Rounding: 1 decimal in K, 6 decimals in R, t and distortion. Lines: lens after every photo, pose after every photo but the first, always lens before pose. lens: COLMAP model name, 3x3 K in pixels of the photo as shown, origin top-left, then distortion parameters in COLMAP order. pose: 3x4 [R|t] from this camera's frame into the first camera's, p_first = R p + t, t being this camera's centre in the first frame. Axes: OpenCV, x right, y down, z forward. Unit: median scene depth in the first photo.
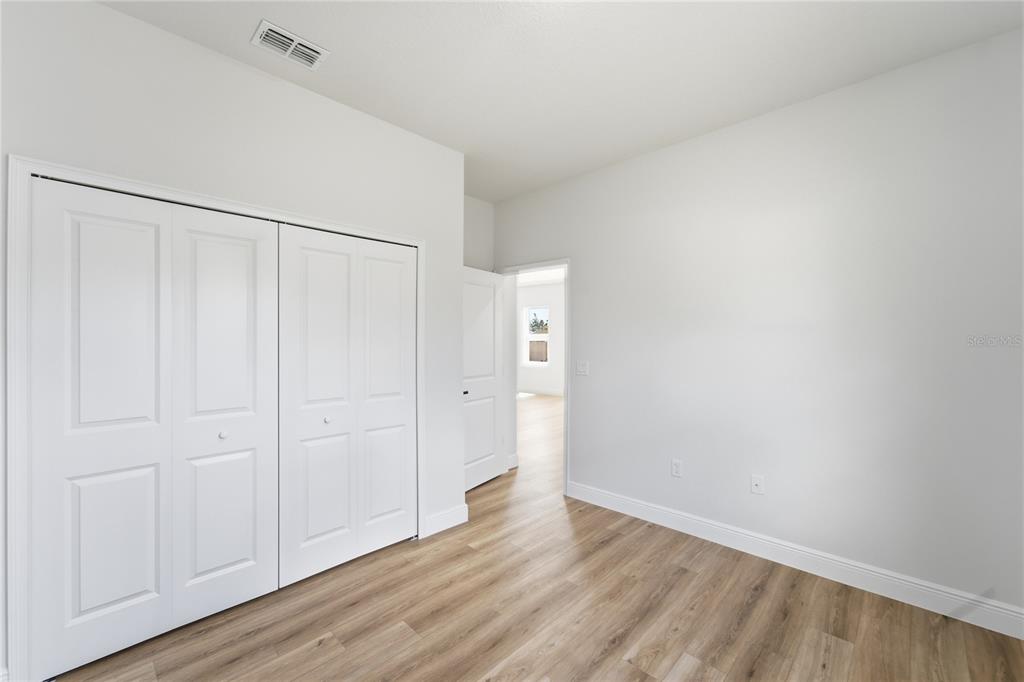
lens RADIAL K [[419.8, 0, 509.0], [0, 419.8, 341.0], [0, 0, 1]] dist [-0.000388, -0.000215]
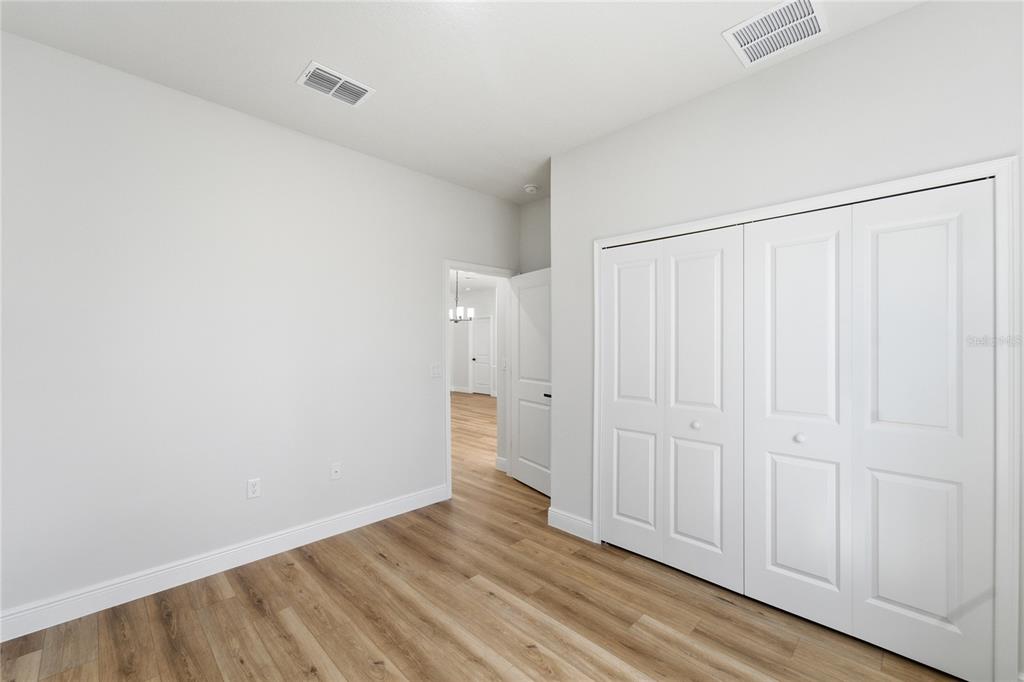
lens RADIAL K [[419.8, 0, 509.0], [0, 419.8, 341.0], [0, 0, 1]] dist [-0.000388, -0.000215]
pose [[-0.018872, -0.003076, -0.999817, 0.453060], [-0.003036, 0.999991, -0.003020, -0.001448], [0.999817, 0.002978, -0.018881, 0.466190]]
